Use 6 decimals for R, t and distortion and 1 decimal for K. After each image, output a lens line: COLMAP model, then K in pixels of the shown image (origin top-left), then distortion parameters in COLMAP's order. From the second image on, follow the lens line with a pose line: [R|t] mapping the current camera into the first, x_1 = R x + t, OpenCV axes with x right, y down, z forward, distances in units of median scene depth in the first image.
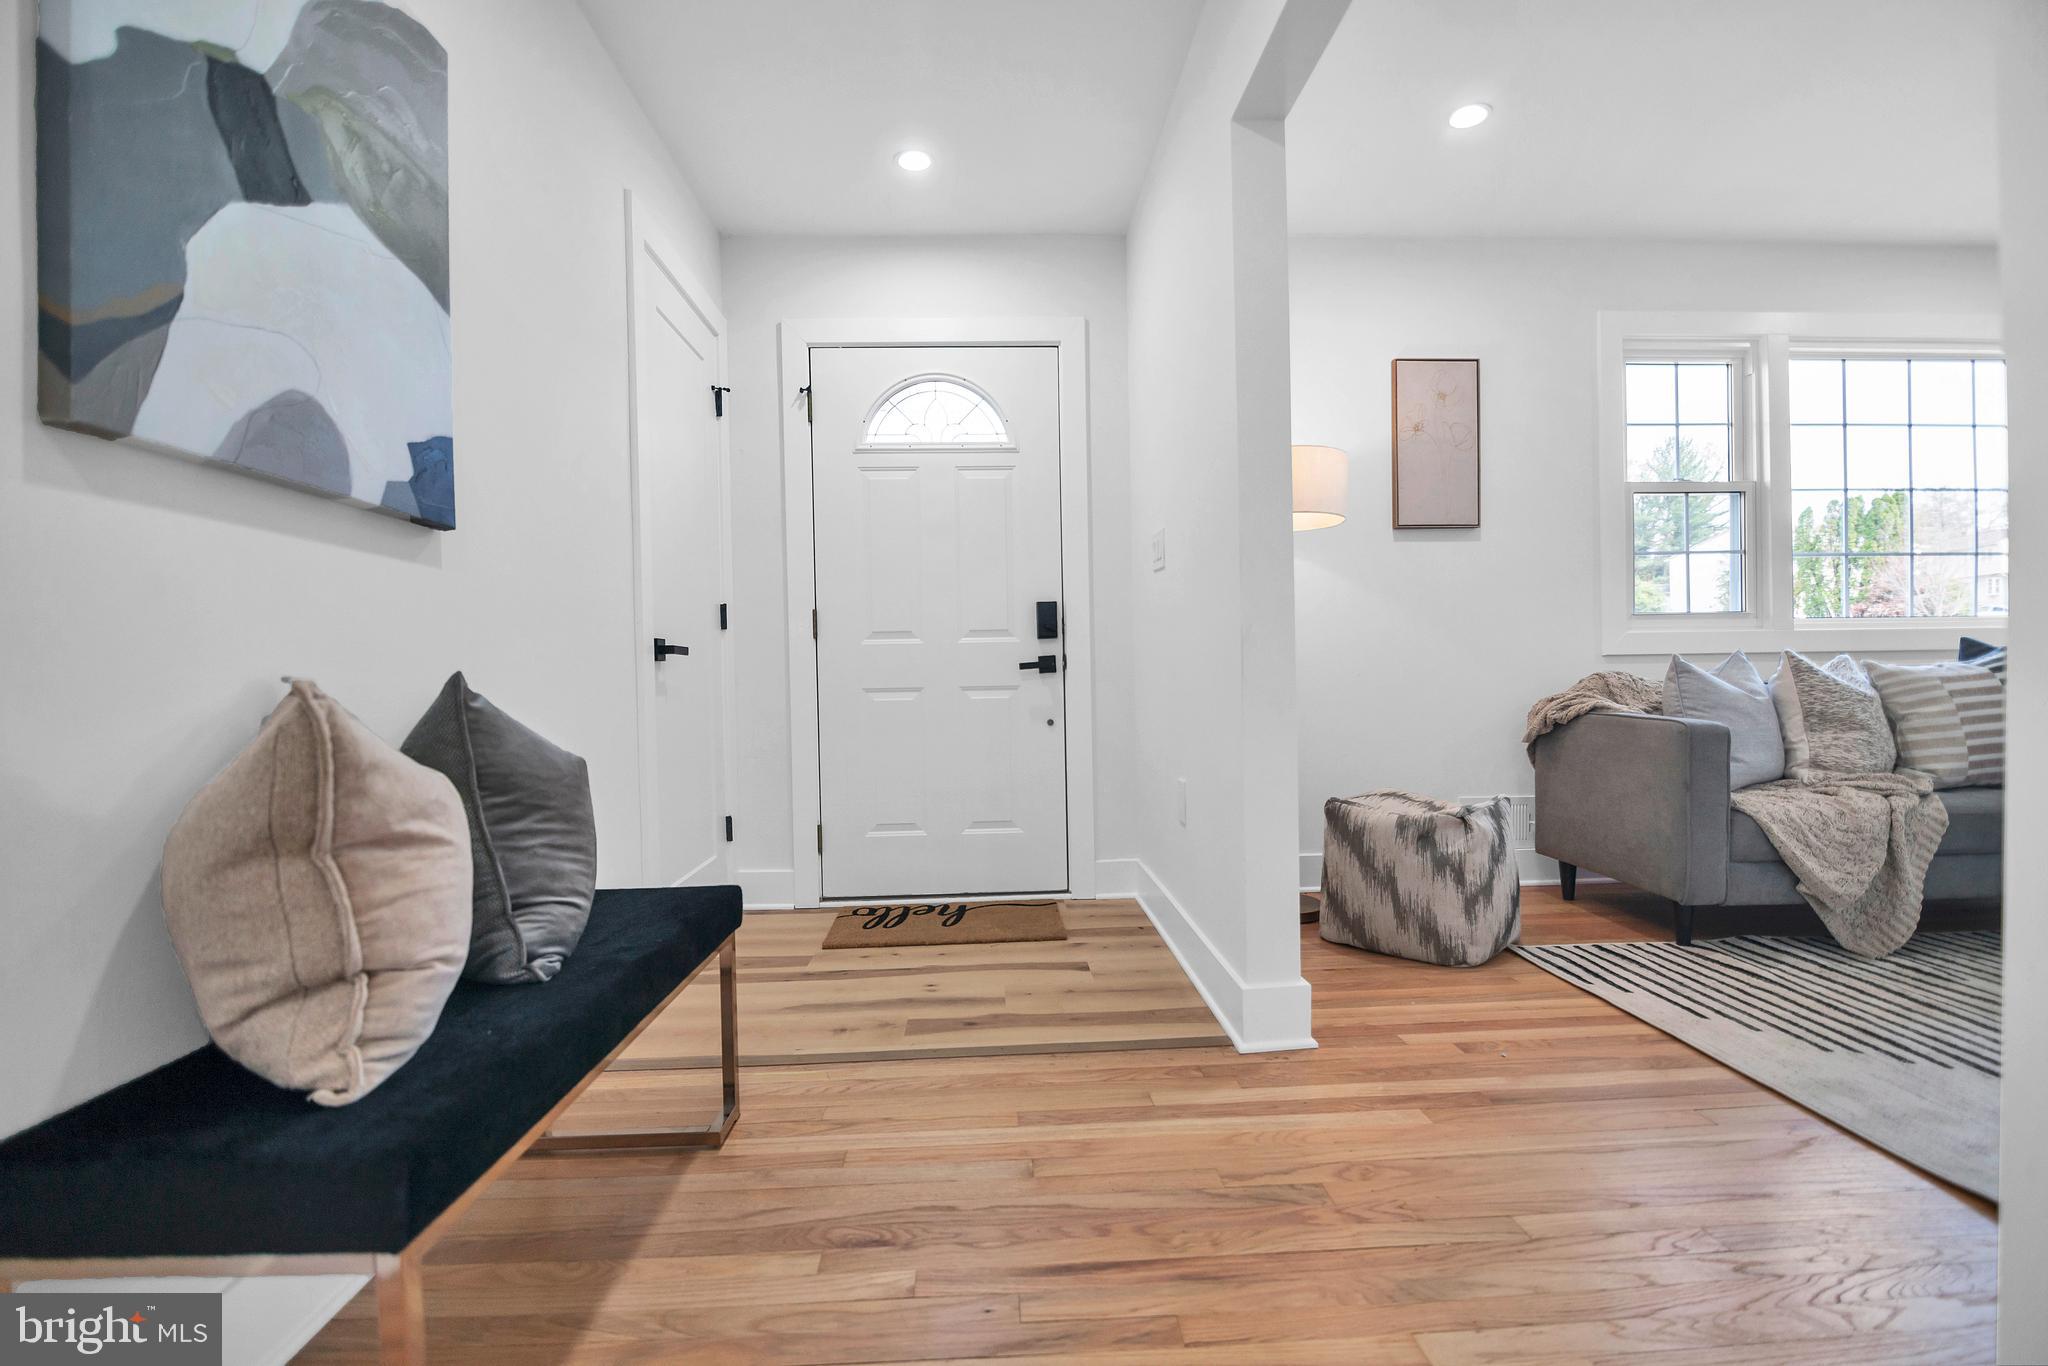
lens RADIAL K [[953.0, 0, 1024.0], [0, 953.0, 679.2], [0, 0, 1]] dist [-0.002417, -0.003115]
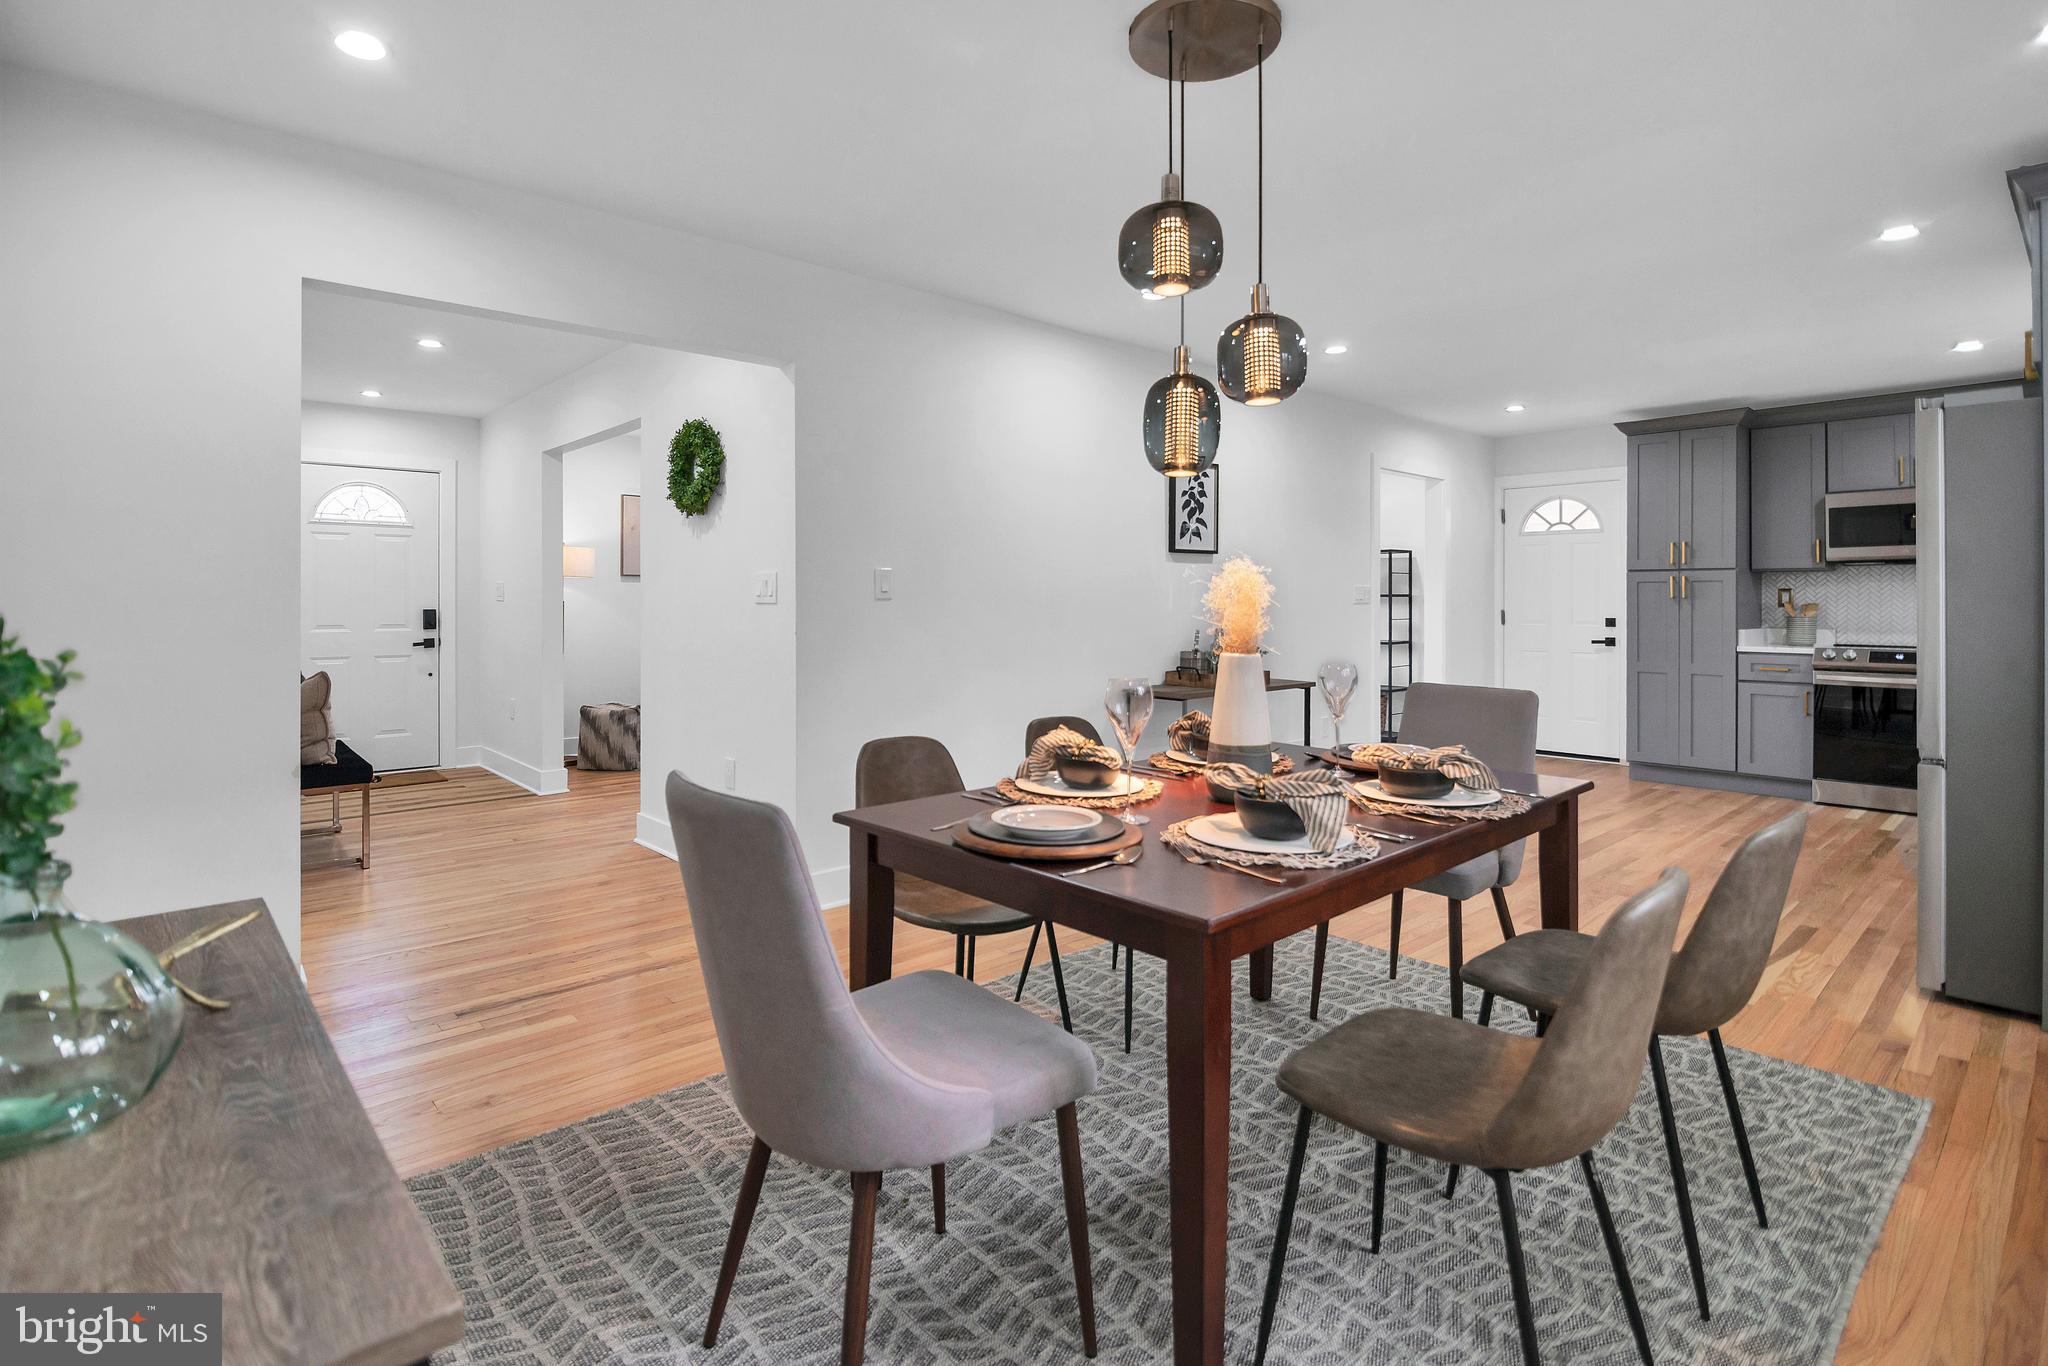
lens RADIAL K [[979.6, 0, 994.6], [0, 979.6, 607.4], [0, 0, 1]] dist [-0.022320, 0.000182]
pose [[0.790253, 0.014165, 0.612617, -0.282784], [-0.006731, 0.999873, -0.014437, -0.069381], [-0.612744, 0.007285, 0.790248, -1.243607]]
